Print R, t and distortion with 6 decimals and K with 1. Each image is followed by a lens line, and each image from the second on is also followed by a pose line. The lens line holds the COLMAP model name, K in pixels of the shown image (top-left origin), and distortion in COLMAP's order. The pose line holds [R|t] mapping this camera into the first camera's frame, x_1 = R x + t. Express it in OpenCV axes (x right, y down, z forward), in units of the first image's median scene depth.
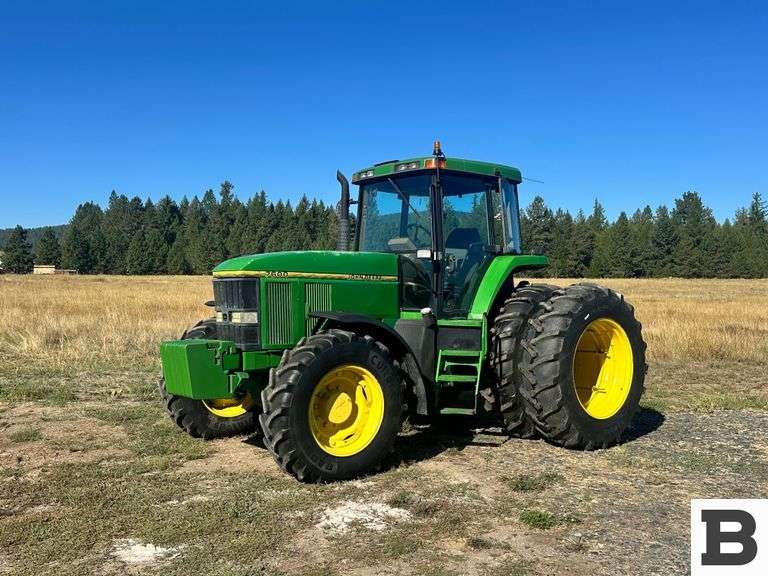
lens RADIAL K [[746.0, 0, 384.0], [0, 746.0, 288.0], [0, 0, 1]] dist [0.232196, -0.462248]
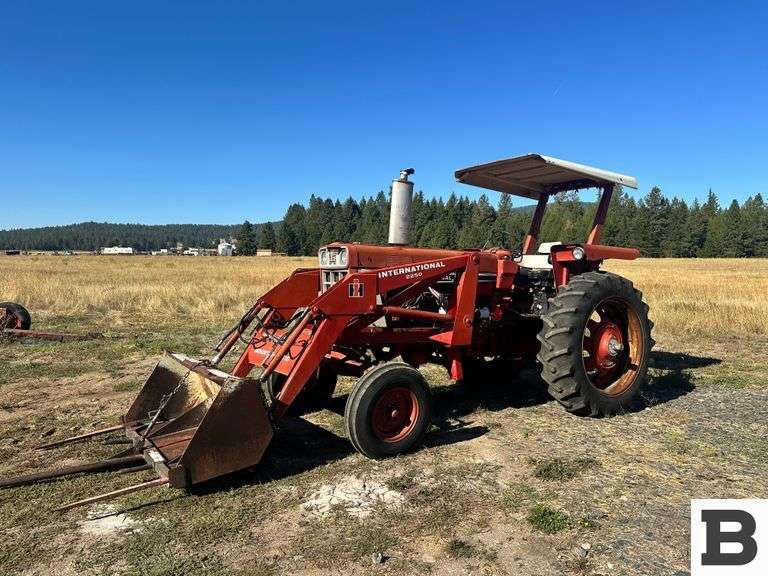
lens RADIAL K [[585.7, 0, 384.0], [0, 585.7, 288.0], [0, 0, 1]] dist [0.079092, -0.092780]
pose [[0.973808, 0.009375, -0.227177, 0.135989], [-0.001177, 0.999344, 0.036194, 0.010855], [0.227368, -0.034978, 0.973181, 0.239476]]
